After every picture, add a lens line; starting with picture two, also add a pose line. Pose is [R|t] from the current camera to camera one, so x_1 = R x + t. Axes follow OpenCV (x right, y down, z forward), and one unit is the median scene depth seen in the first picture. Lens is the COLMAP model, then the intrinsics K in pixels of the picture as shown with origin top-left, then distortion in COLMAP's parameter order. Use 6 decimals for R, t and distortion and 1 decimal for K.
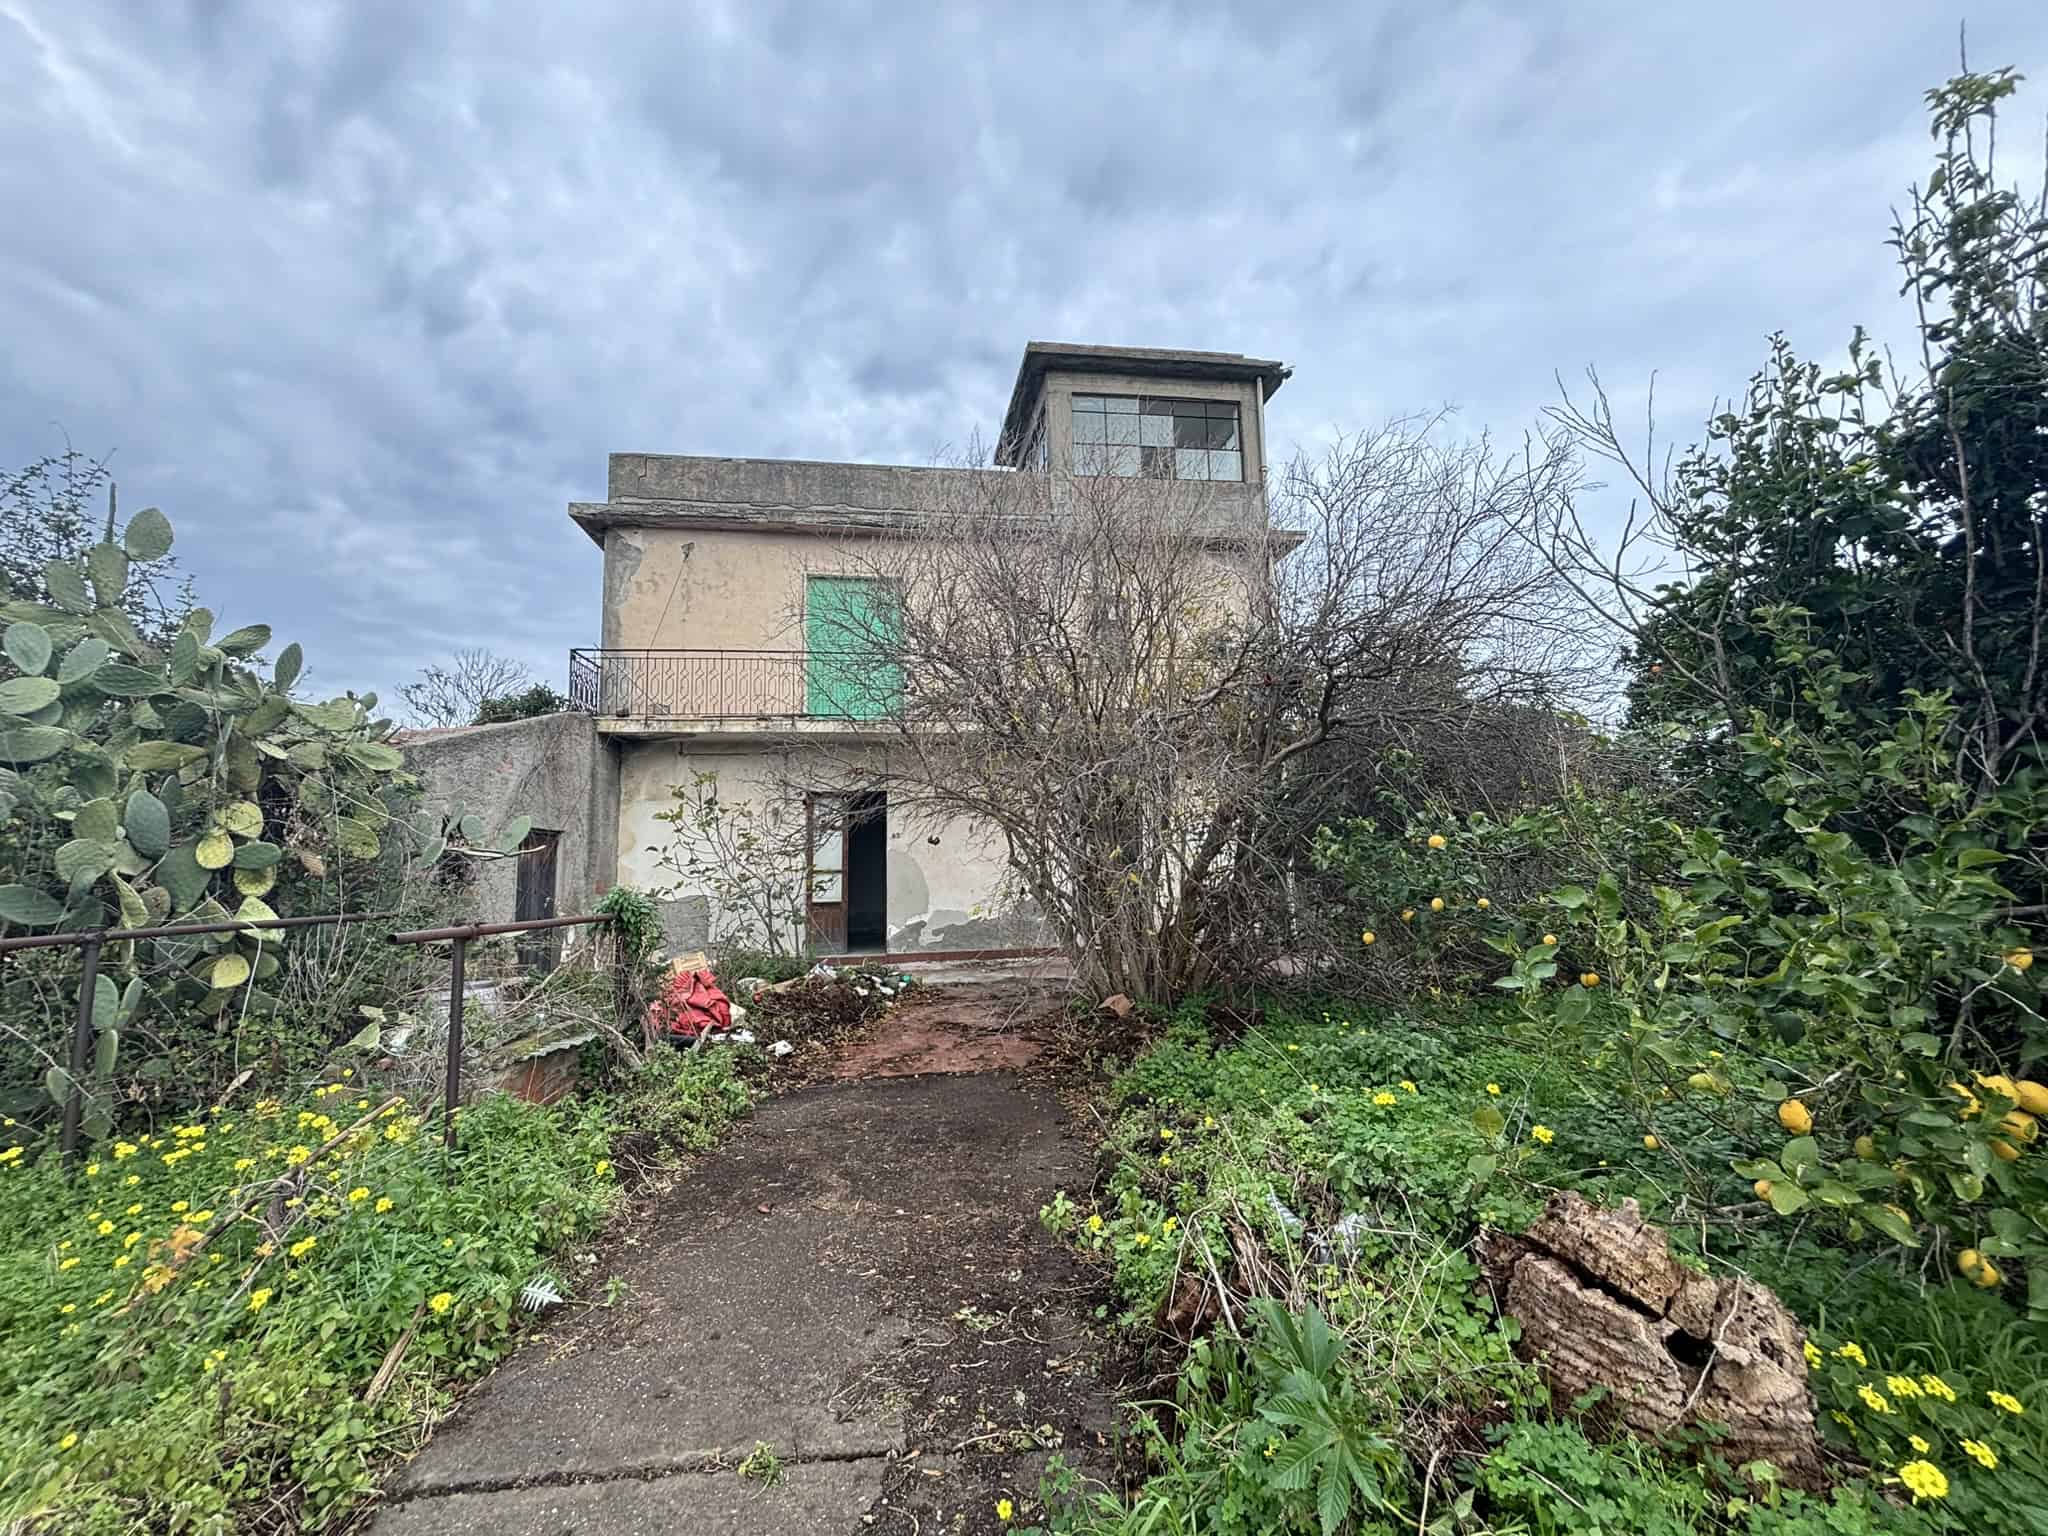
lens RADIAL K [[816.8, 0, 1020.3], [0, 816.8, 771.4], [0, 0, 1]] dist [-0.009962, 0.002687]
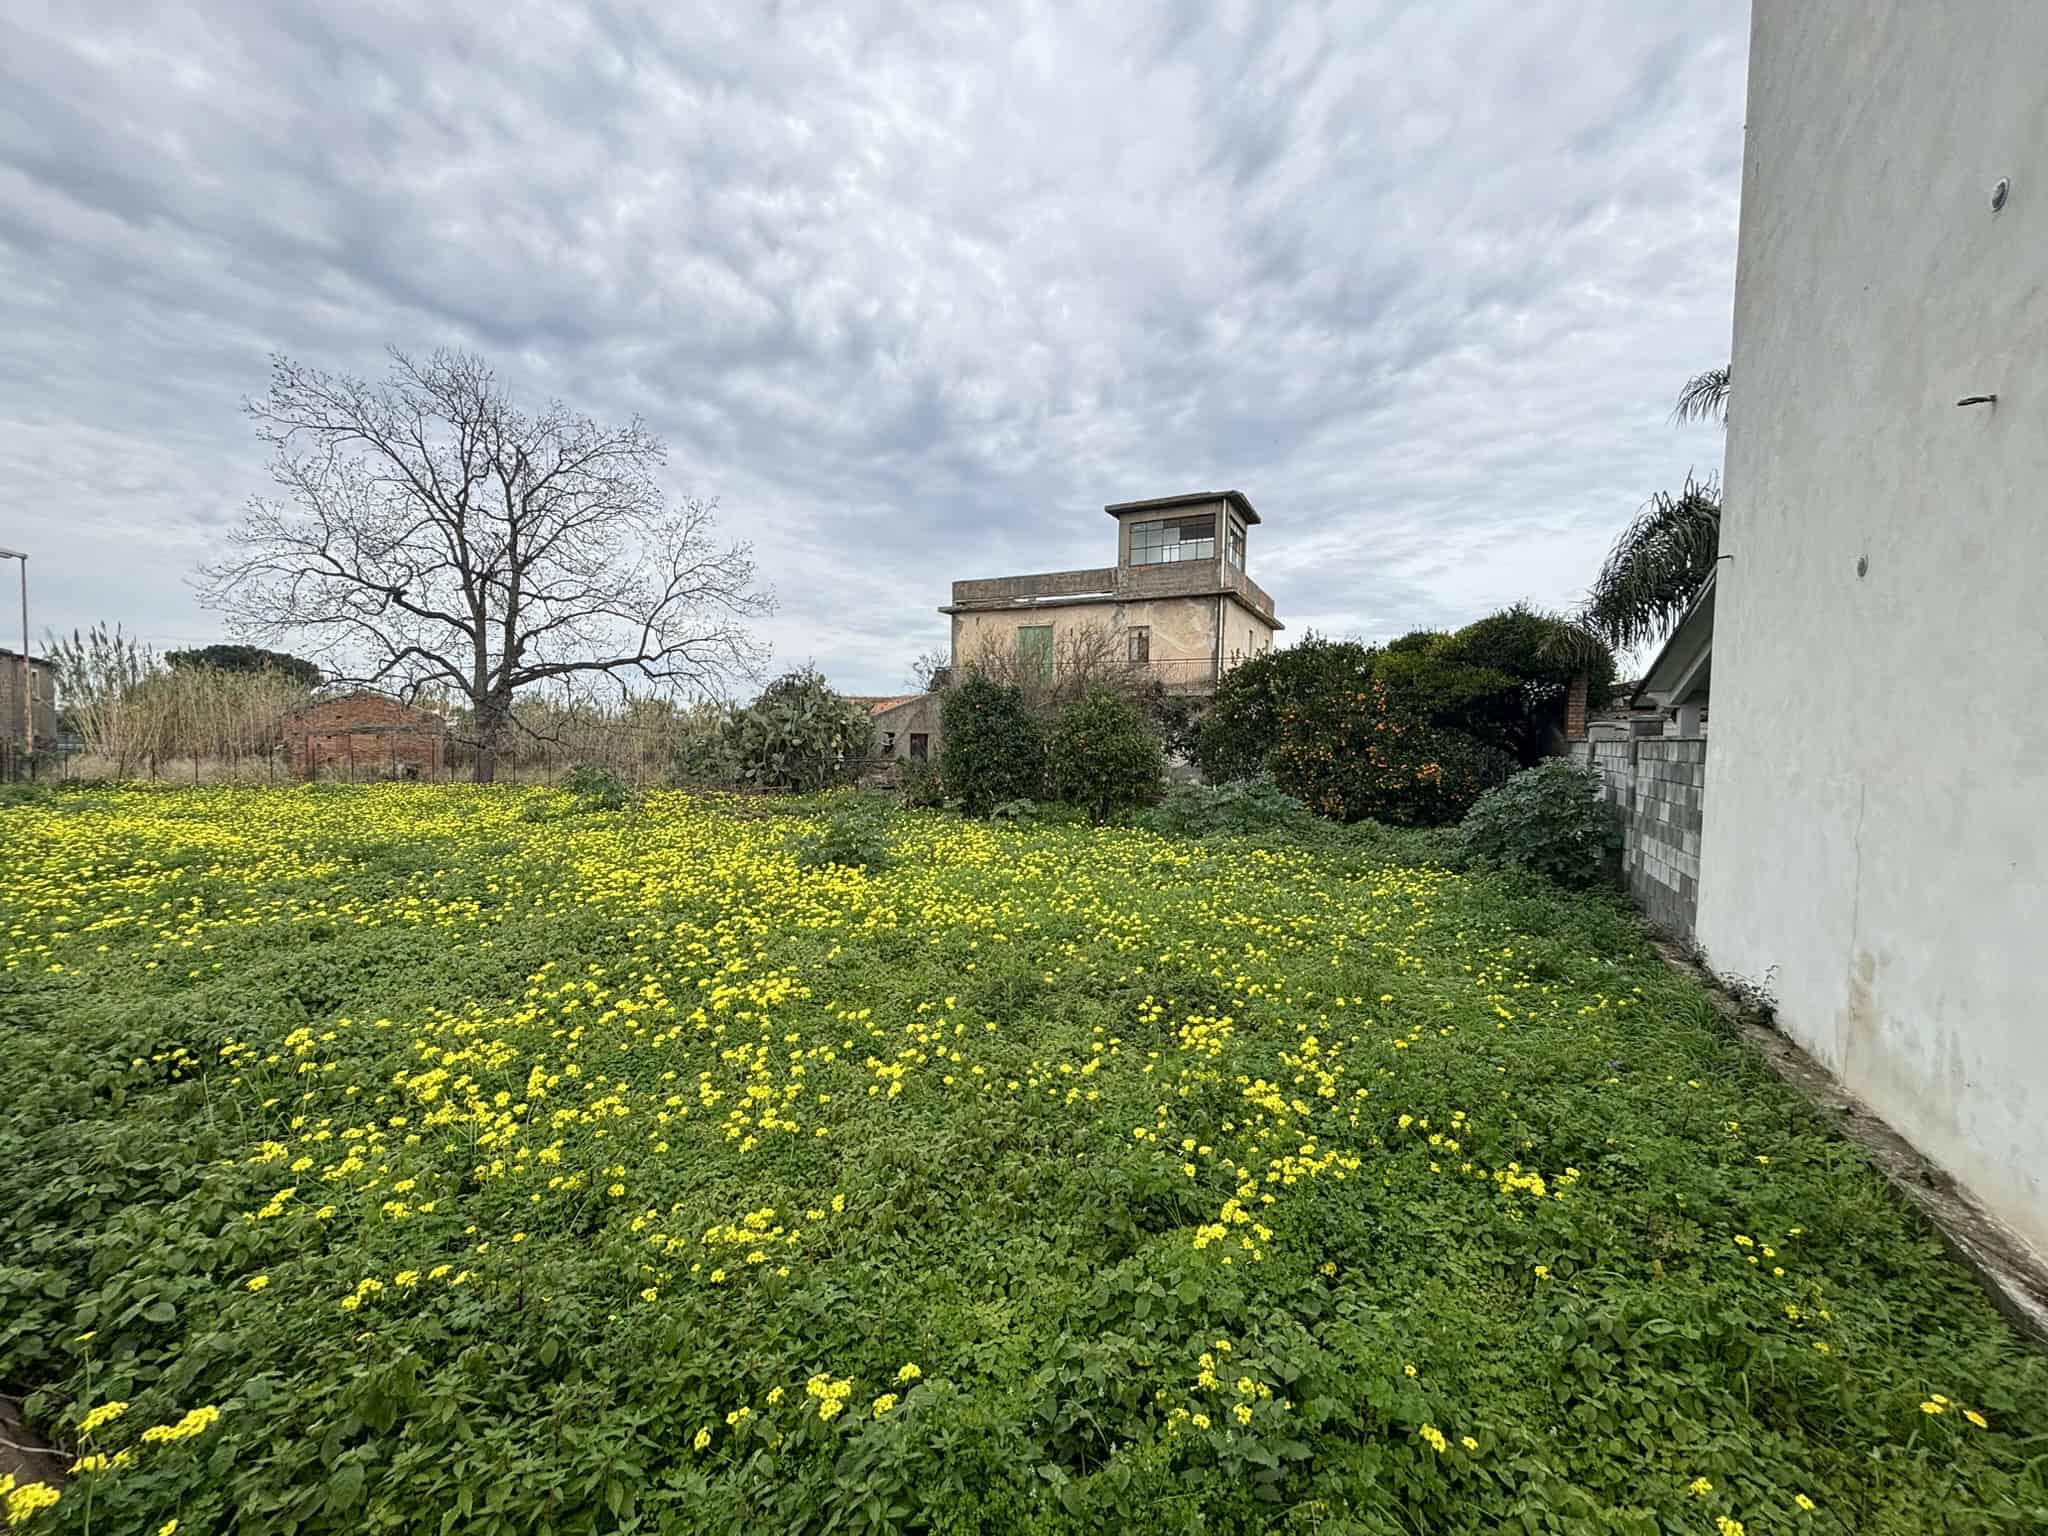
lens RADIAL K [[816.8, 0, 1020.9], [0, 816.8, 772.1], [0, 0, 1]] dist [-0.009962, 0.002687]
pose [[0.803139, 0.061863, -0.592572, 1.188165], [0.034219, 0.988163, 0.149540, -0.179575], [0.594809, -0.140379, 0.791515, -0.945804]]
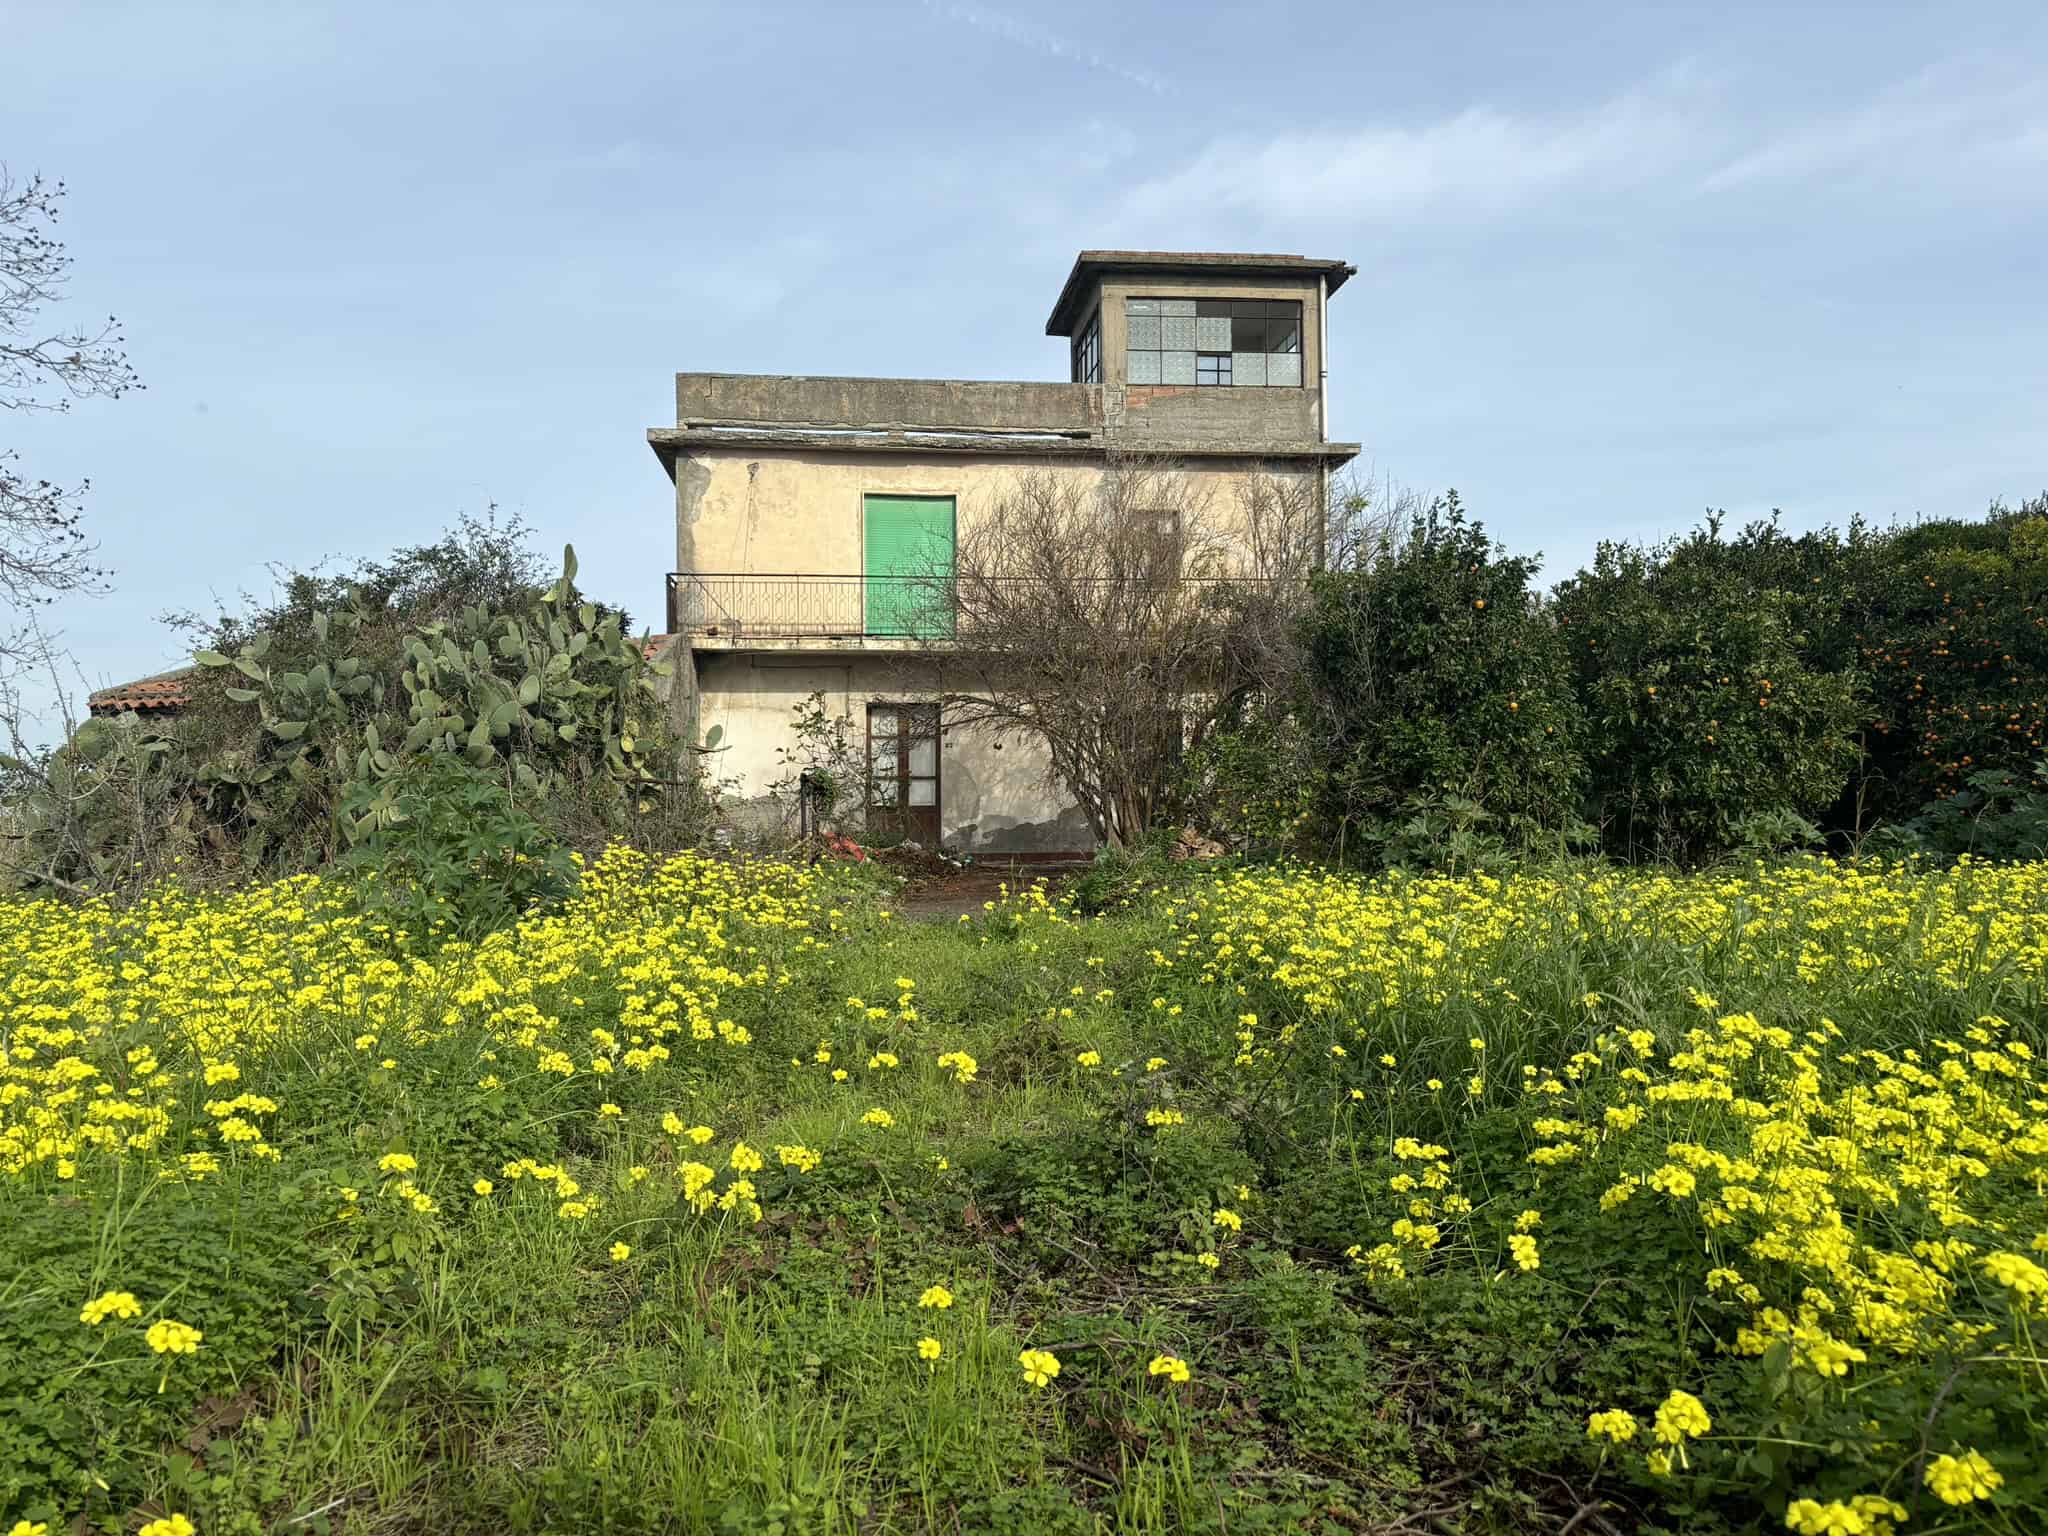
lens RADIAL K [[1538.4, 0, 1034.1], [0, 1538.4, 762.7], [0, 0, 1]] dist [0.033074, -0.042129]
pose [[0.999014, 0.014521, -0.041954, 0.041639], [-0.010896, 0.996289, 0.085378, -0.068669], [0.043039, -0.084837, 0.995465, -0.981266]]
